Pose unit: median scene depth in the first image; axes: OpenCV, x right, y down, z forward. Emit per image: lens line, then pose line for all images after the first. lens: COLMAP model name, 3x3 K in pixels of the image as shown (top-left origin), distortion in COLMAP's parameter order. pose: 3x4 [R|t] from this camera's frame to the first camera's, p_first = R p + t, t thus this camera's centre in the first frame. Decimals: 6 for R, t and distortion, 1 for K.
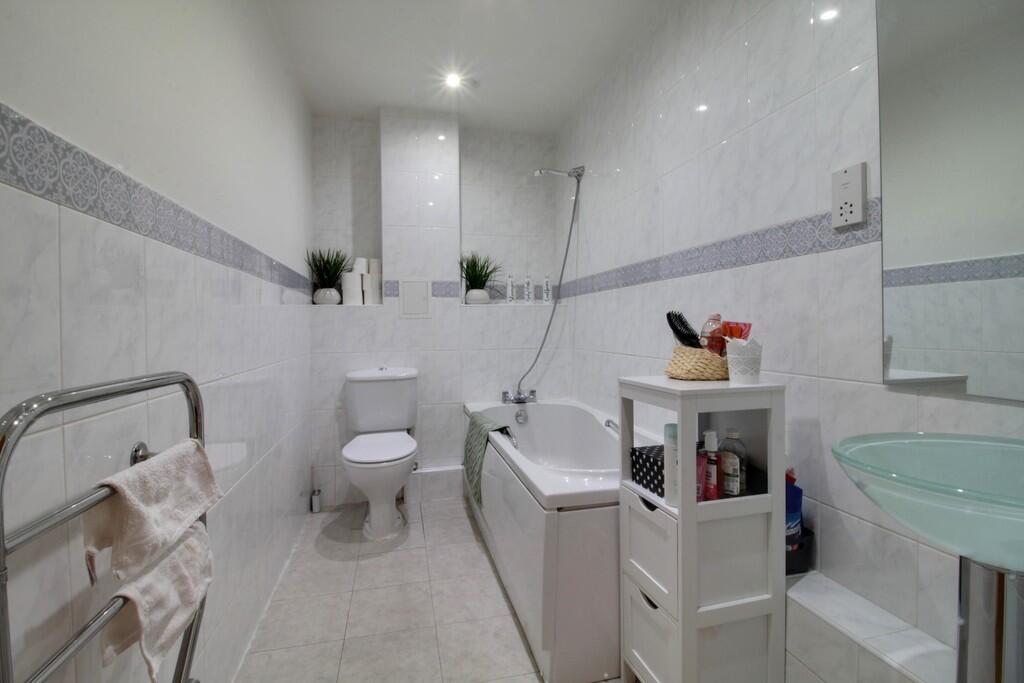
lens RADIAL K [[474.2, 0, 513.9], [0, 474.2, 329.7], [0, 0, 1]] dist [0.001162, -0.013114]
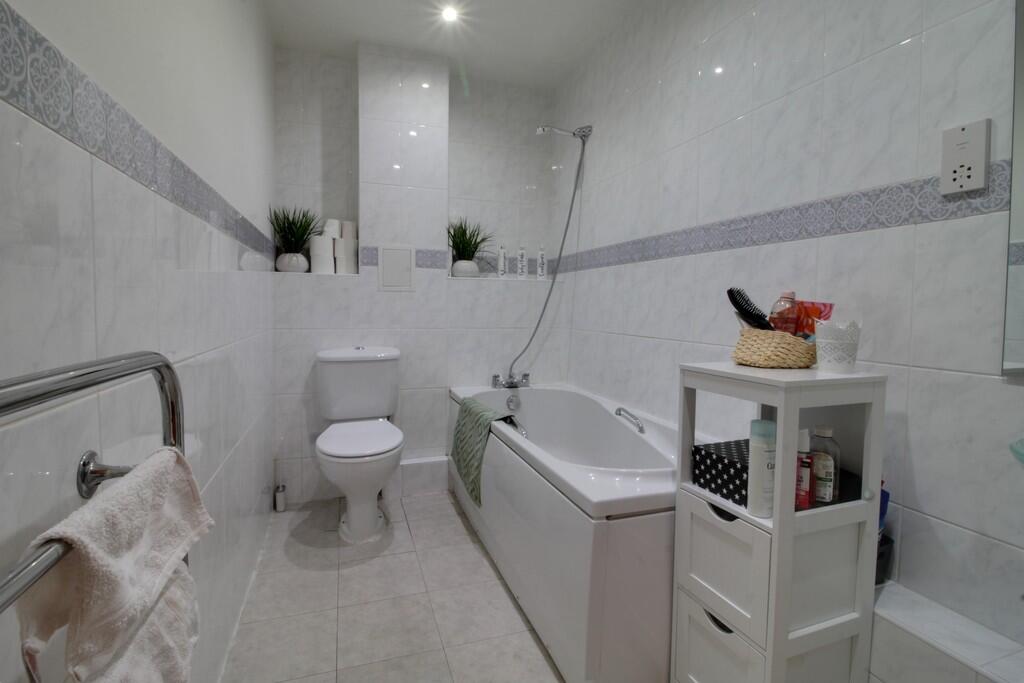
lens RADIAL K [[487.7, 0, 511.4], [0, 487.7, 328.9], [0, 0, 1]] dist [-0.001363, -0.010763]
pose [[0.995316, 0.017996, 0.094987, -0.153732], [-0.021915, 0.998944, 0.040379, 0.009282], [-0.094160, -0.042272, 0.994659, 0.150403]]
